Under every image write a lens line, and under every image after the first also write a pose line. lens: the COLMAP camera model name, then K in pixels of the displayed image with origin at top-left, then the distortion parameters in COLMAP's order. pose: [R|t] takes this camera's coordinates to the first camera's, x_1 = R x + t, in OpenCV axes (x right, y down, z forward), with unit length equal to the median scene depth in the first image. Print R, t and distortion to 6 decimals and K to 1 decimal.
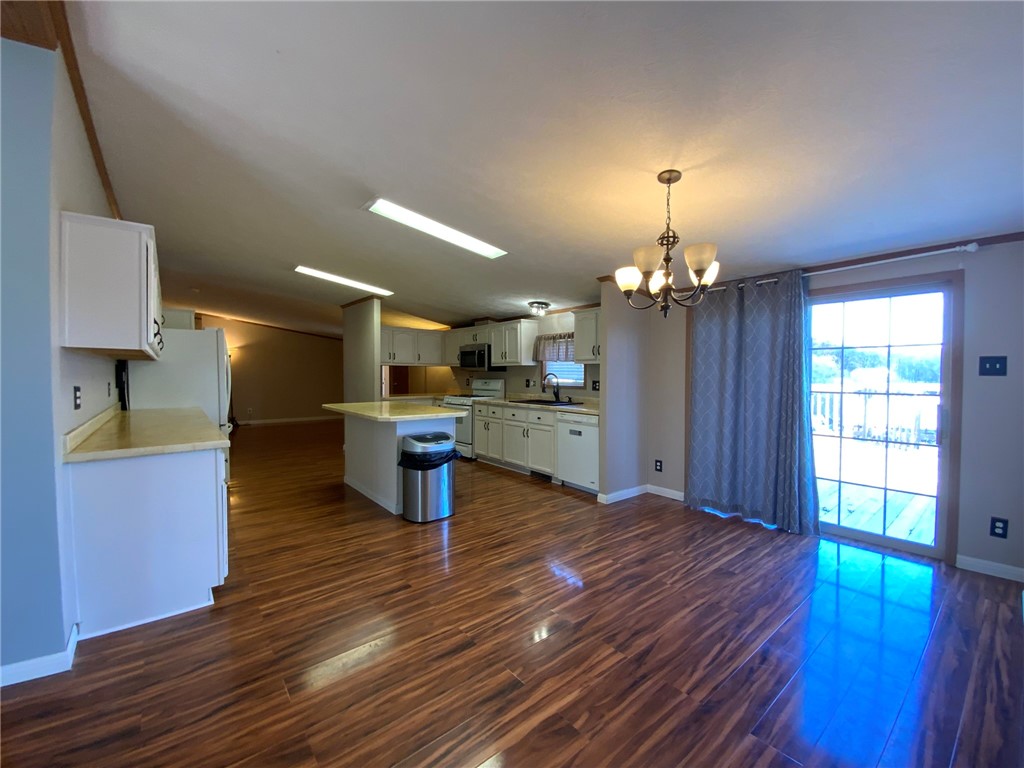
lens RADIAL K [[410.4, 0, 512.0], [0, 410.4, 384.0], [0, 0, 1]] dist [0.033734, -0.021925]
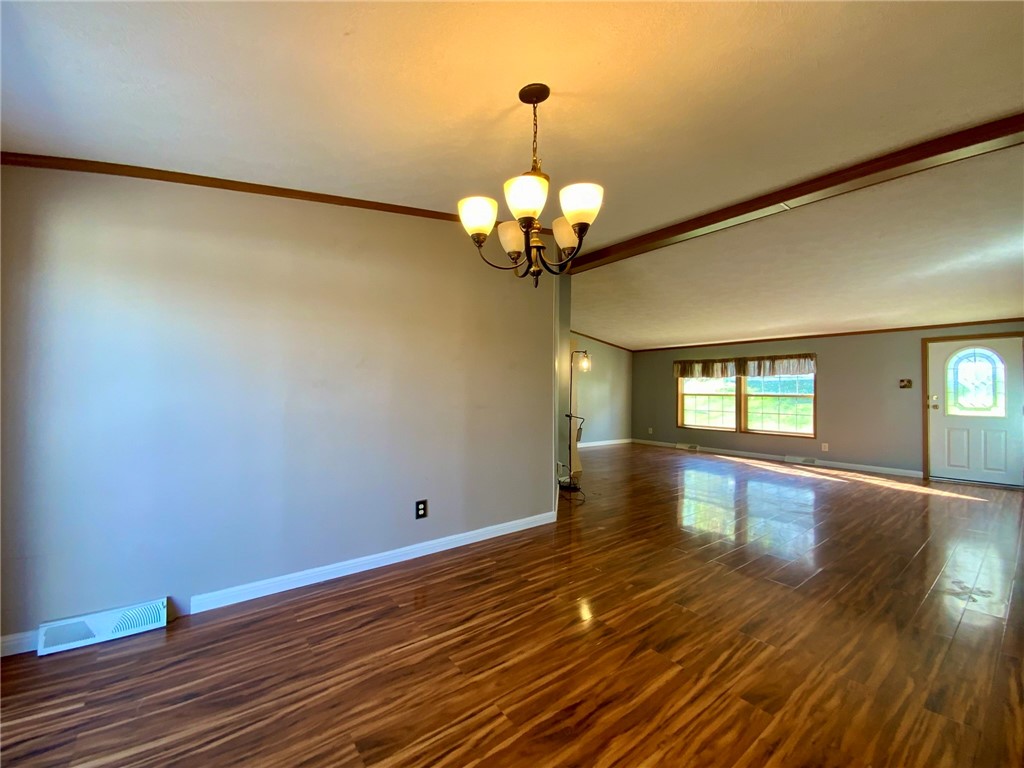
lens RADIAL K [[410.4, 0, 512.0], [0, 410.4, 384.0], [0, 0, 1]] dist [0.033734, -0.021925]
pose [[-0.999652, -0.012616, 0.023187, 0.167979], [-0.012407, 0.999881, 0.009127, 0.003595], [-0.023299, 0.008837, -0.999689, 0.739238]]
